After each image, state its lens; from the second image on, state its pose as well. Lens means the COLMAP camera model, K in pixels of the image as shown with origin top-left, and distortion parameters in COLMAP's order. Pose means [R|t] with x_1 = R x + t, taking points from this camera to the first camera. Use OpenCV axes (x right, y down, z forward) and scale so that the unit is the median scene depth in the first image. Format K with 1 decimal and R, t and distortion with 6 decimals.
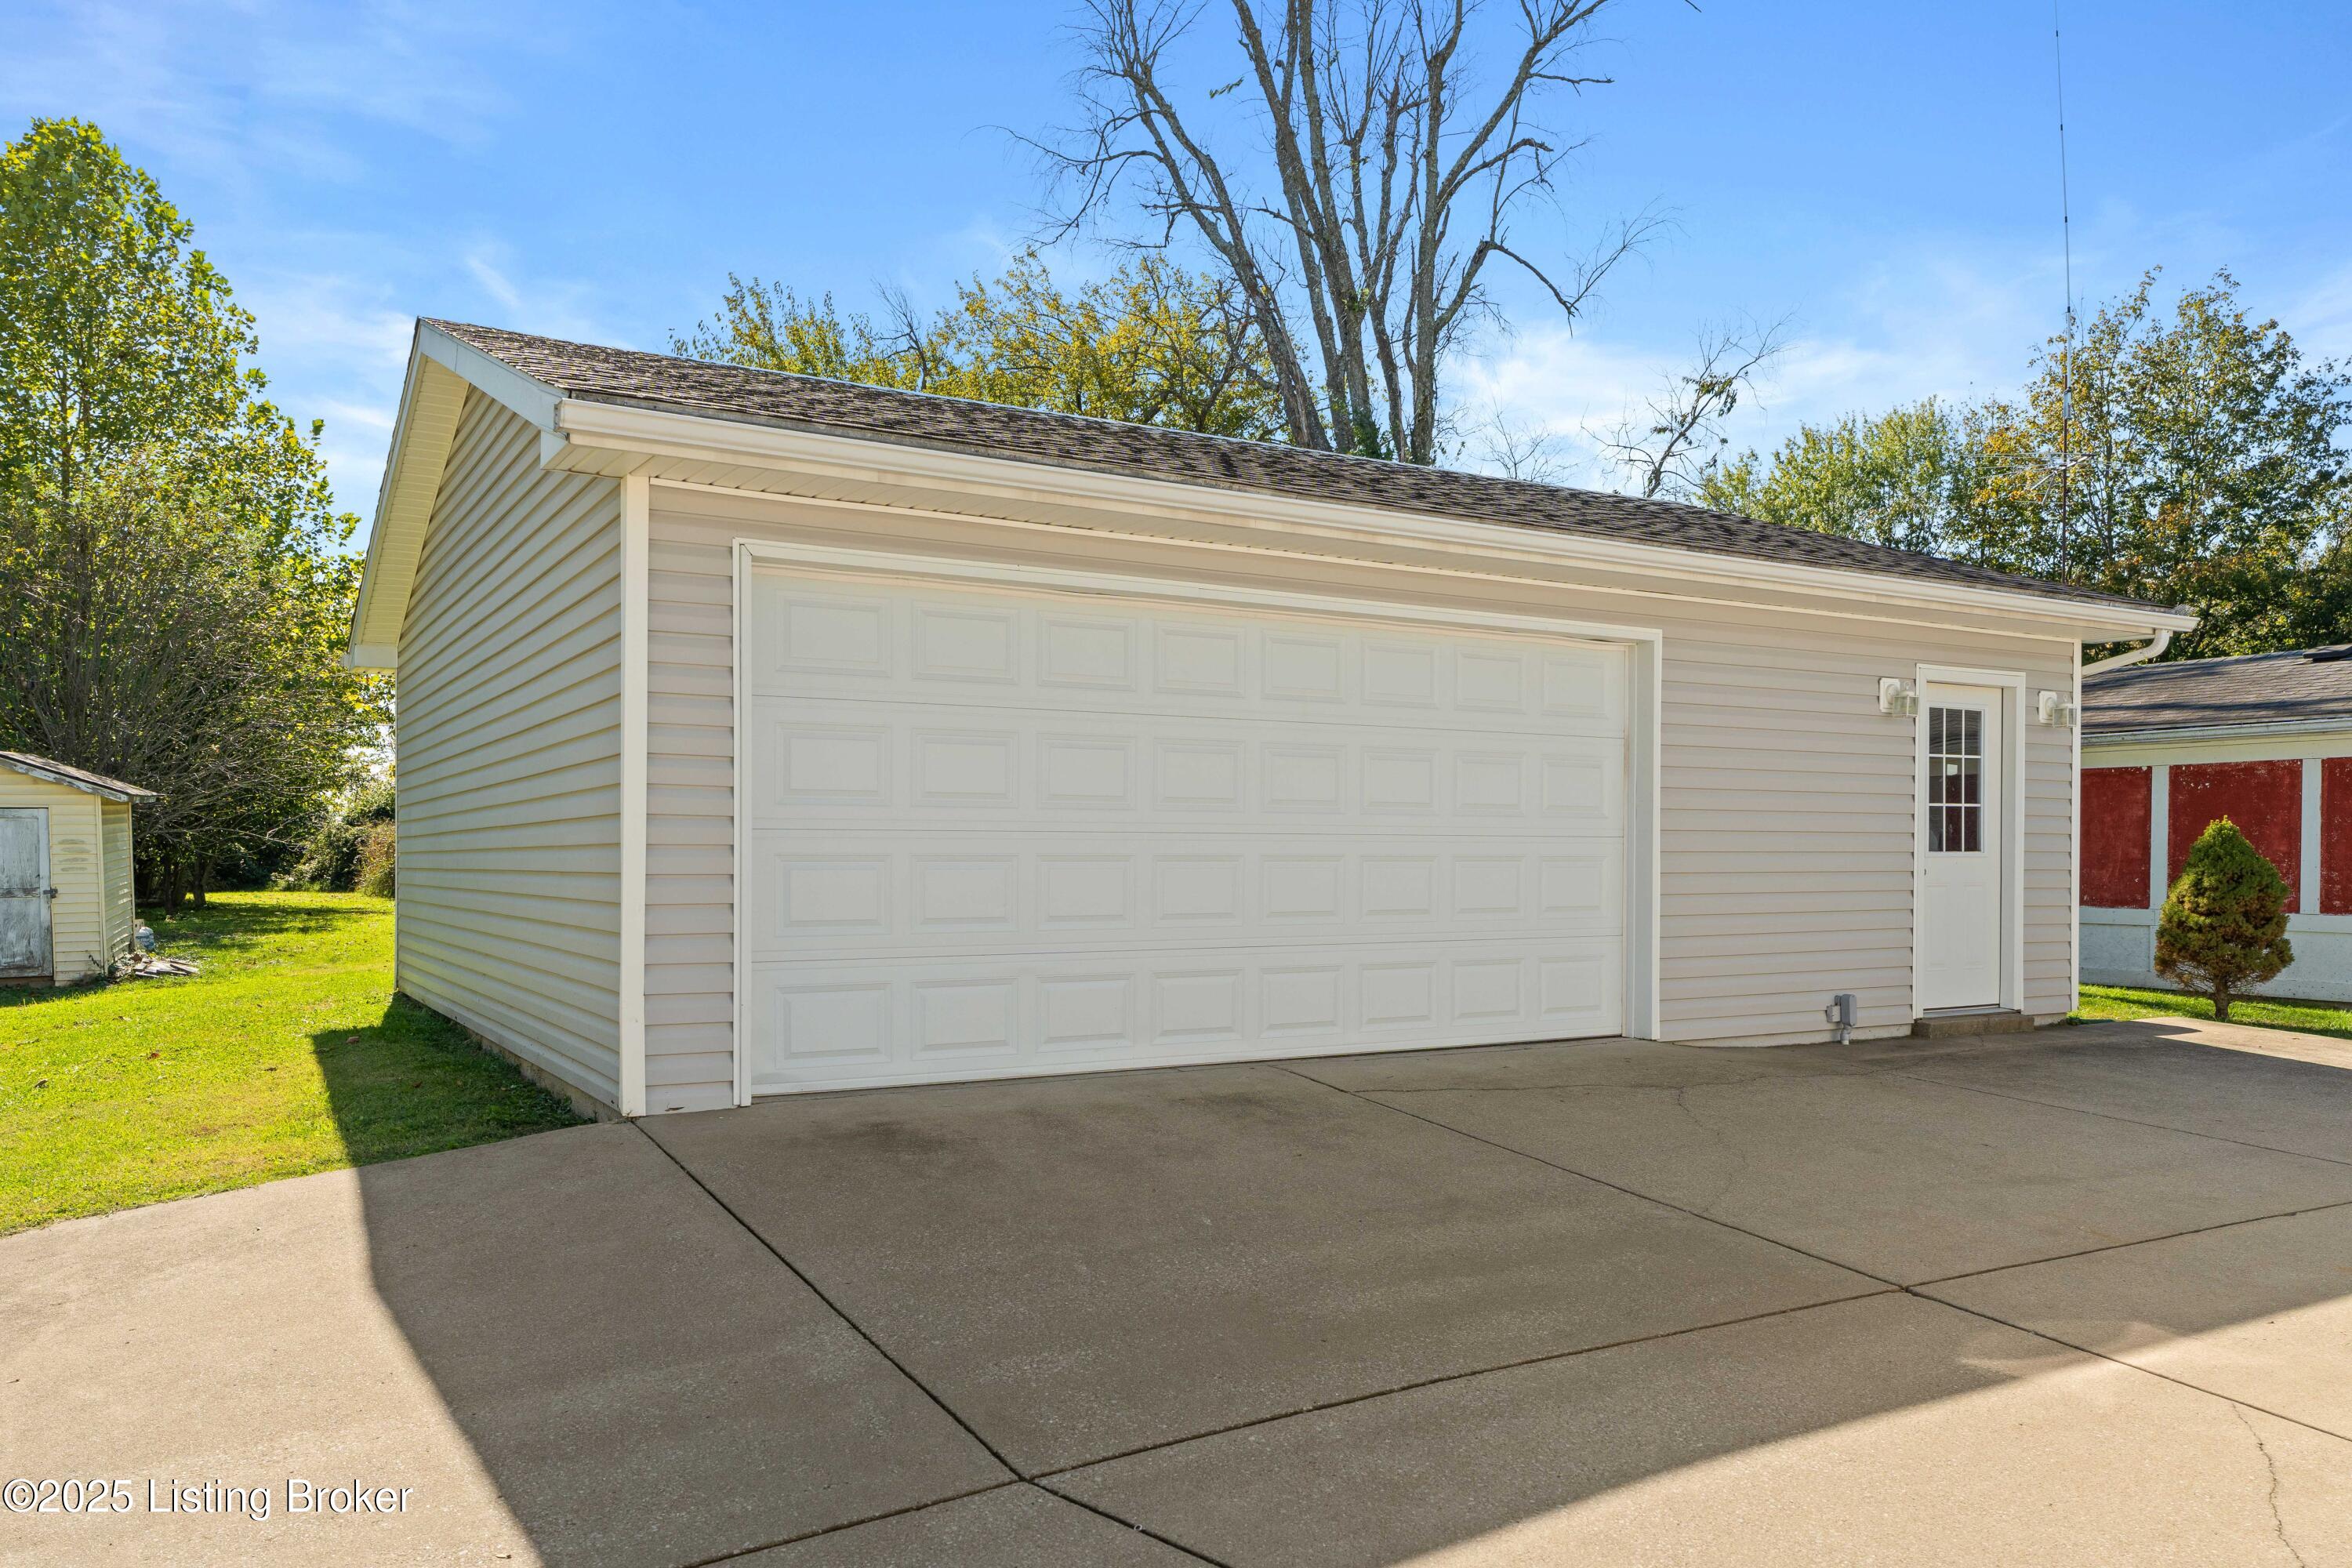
lens RADIAL K [[1692.2, 0, 1158.3], [0, 1692.2, 904.2], [0, 0, 1]] dist [-0.010929, -0.004142]
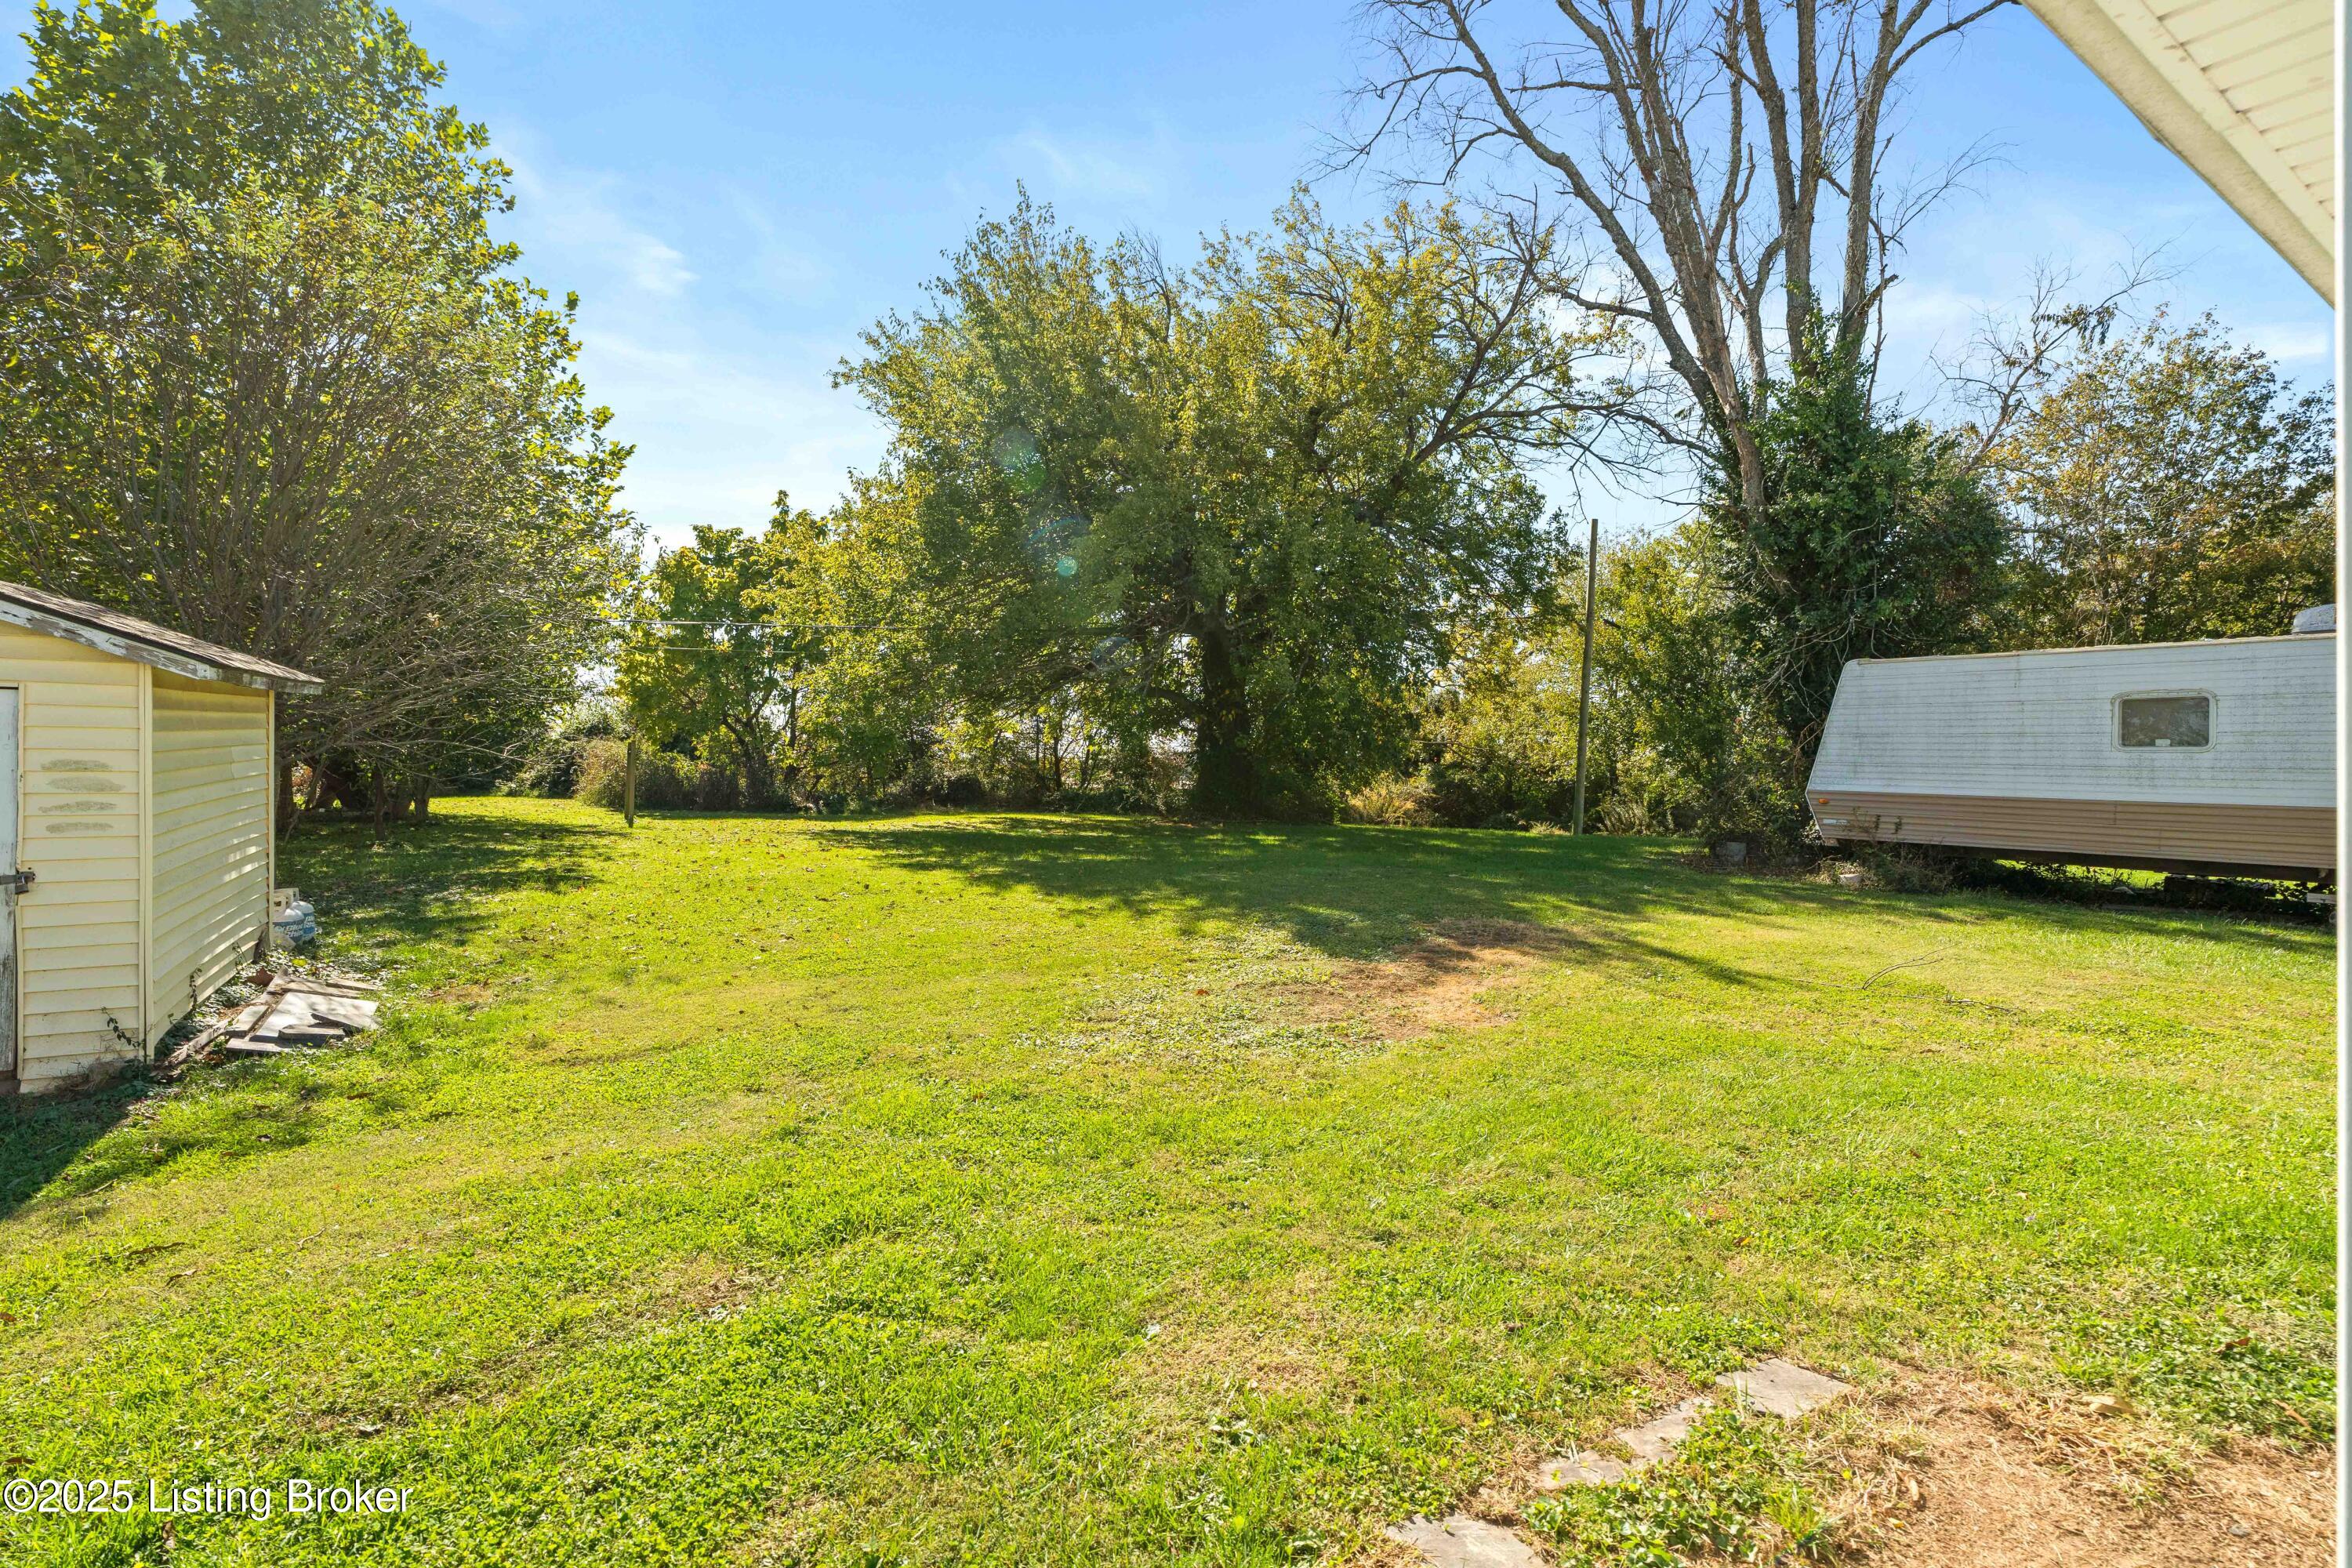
lens RADIAL K [[1133.9, 0, 1179.6], [0, 1133.9, 773.0], [0, 0, 1]] dist [-0.012453, 0.000439]
pose [[0.997715, 0.020258, 0.064458, -0.196746], [-0.018427, 0.999413, -0.028877, -0.016935], [-0.065005, 0.027623, 0.997503, 0.361262]]
